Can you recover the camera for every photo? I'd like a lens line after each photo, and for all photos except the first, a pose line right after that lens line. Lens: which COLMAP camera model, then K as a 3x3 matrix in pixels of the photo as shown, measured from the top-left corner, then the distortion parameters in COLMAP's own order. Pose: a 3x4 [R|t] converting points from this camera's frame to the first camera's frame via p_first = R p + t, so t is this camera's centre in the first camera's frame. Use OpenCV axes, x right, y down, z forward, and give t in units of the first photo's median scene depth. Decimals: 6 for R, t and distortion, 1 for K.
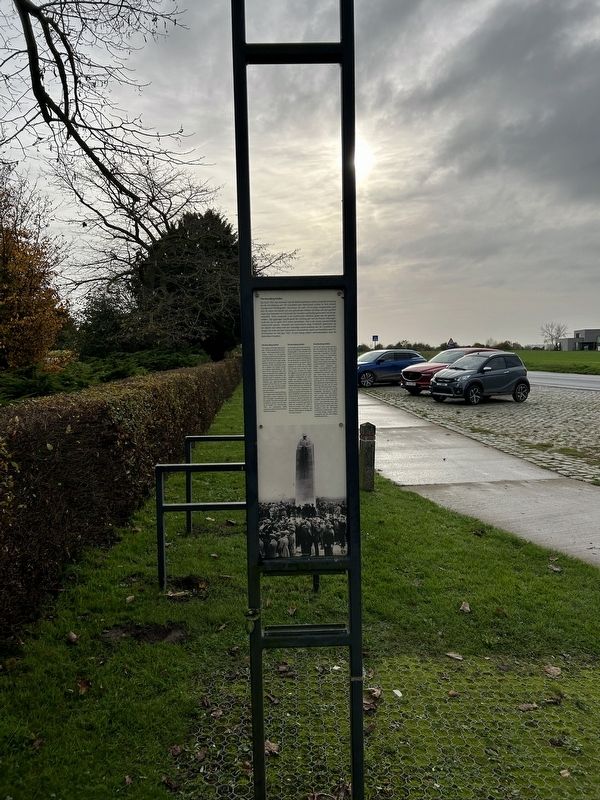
lens RADIAL K [[603.2, 0, 300.0], [0, 603.2, 400.0], [0, 0, 1]] dist [-0.060838, -0.001134]
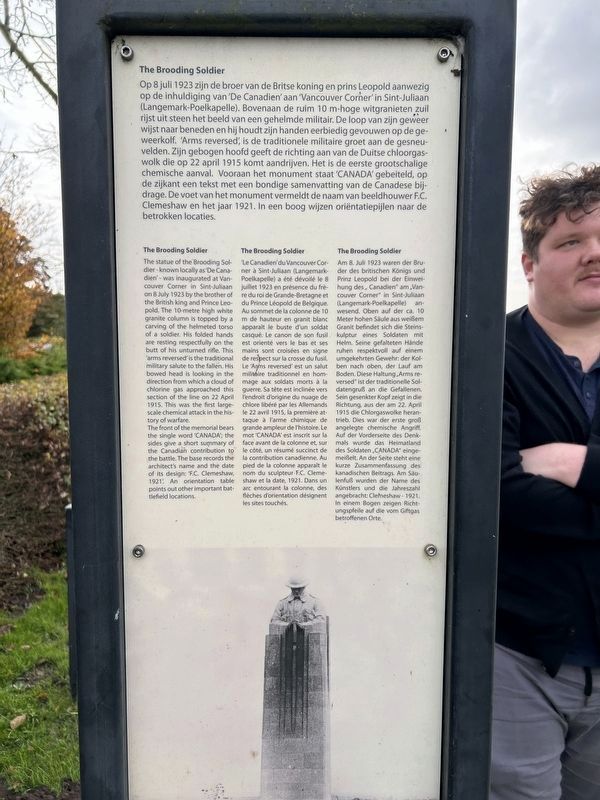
lens RADIAL K [[603.2, 0, 300.0], [0, 603.2, 400.0], [0, 0, 1]] dist [-0.060838, -0.001134]
pose [[0.999645, 0.026156, -0.005110, 0.008084], [-0.026103, 0.999608, 0.010125, -0.029154], [0.005373, -0.009988, 0.999936, 0.724462]]
